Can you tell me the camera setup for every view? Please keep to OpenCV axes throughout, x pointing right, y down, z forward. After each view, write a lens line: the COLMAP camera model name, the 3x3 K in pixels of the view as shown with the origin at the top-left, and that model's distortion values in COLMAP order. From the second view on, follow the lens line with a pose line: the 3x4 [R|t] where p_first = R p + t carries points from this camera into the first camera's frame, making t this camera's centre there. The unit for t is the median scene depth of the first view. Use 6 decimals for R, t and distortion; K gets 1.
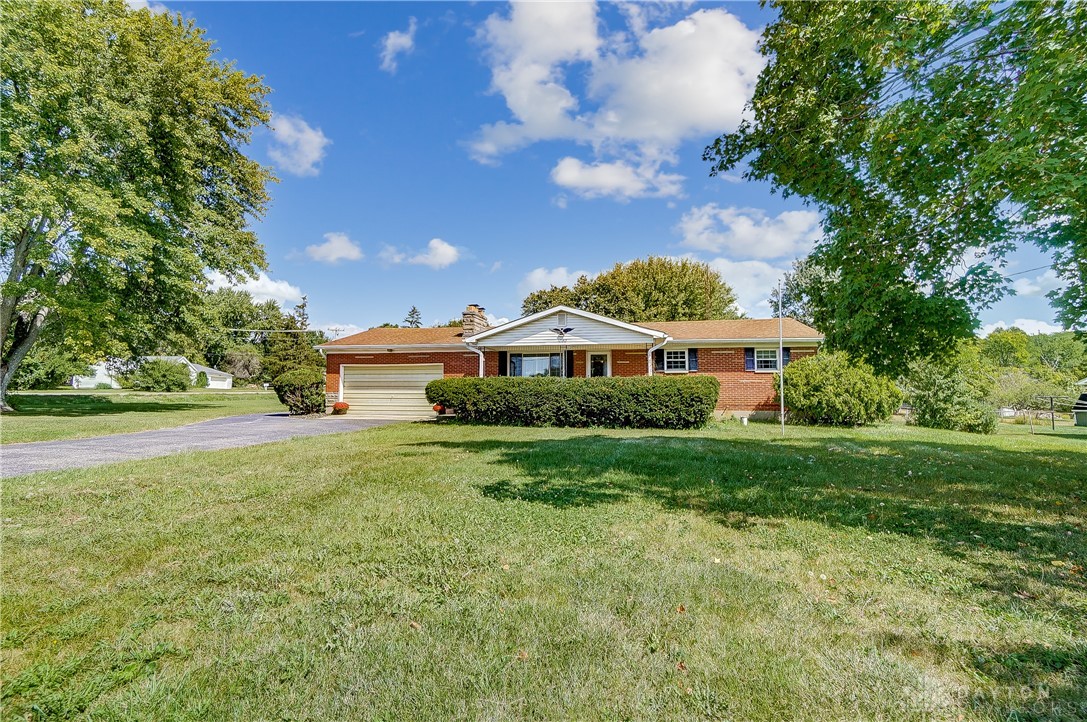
lens RADIAL K [[471.3, 0, 537.1], [0, 471.3, 350.0], [0, 0, 1]] dist [-0.003148, 0.001082]
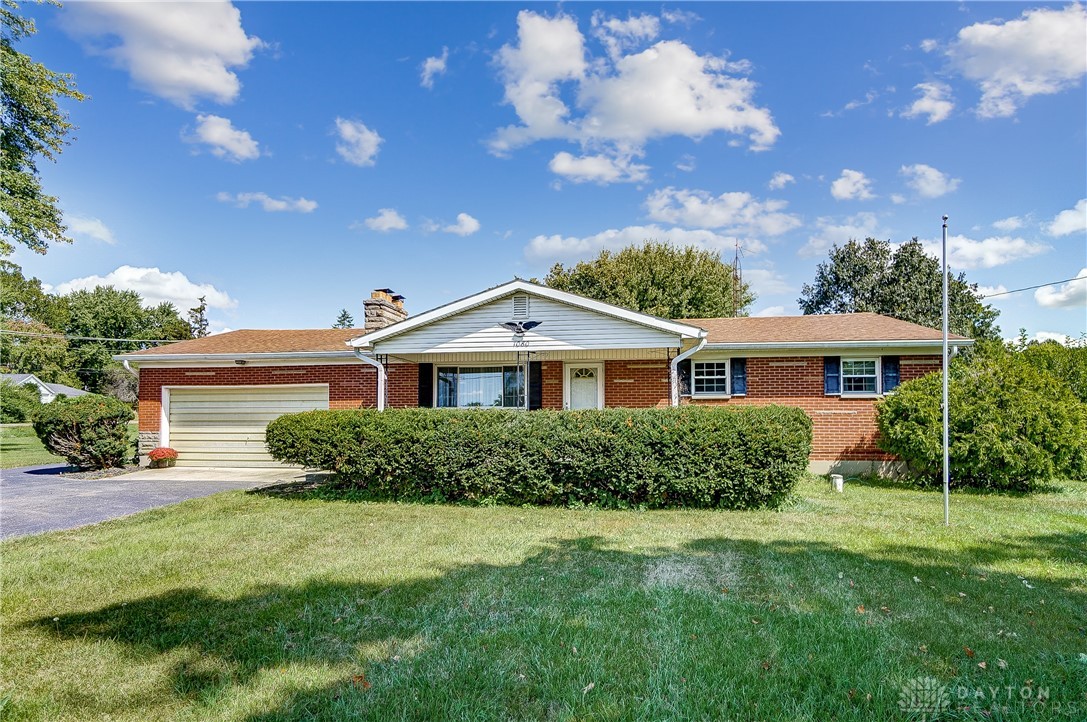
lens RADIAL K [[570.0, 0, 541.7], [0, 570.0, 362.2], [0, 0, 1]] dist [-0.003960, 0.000518]
pose [[0.997712, -0.000467, 0.067604, 0.028619], [0.000894, 0.999980, -0.006287, 0.006161], [-0.067599, 0.006333, 0.997692, 0.282795]]
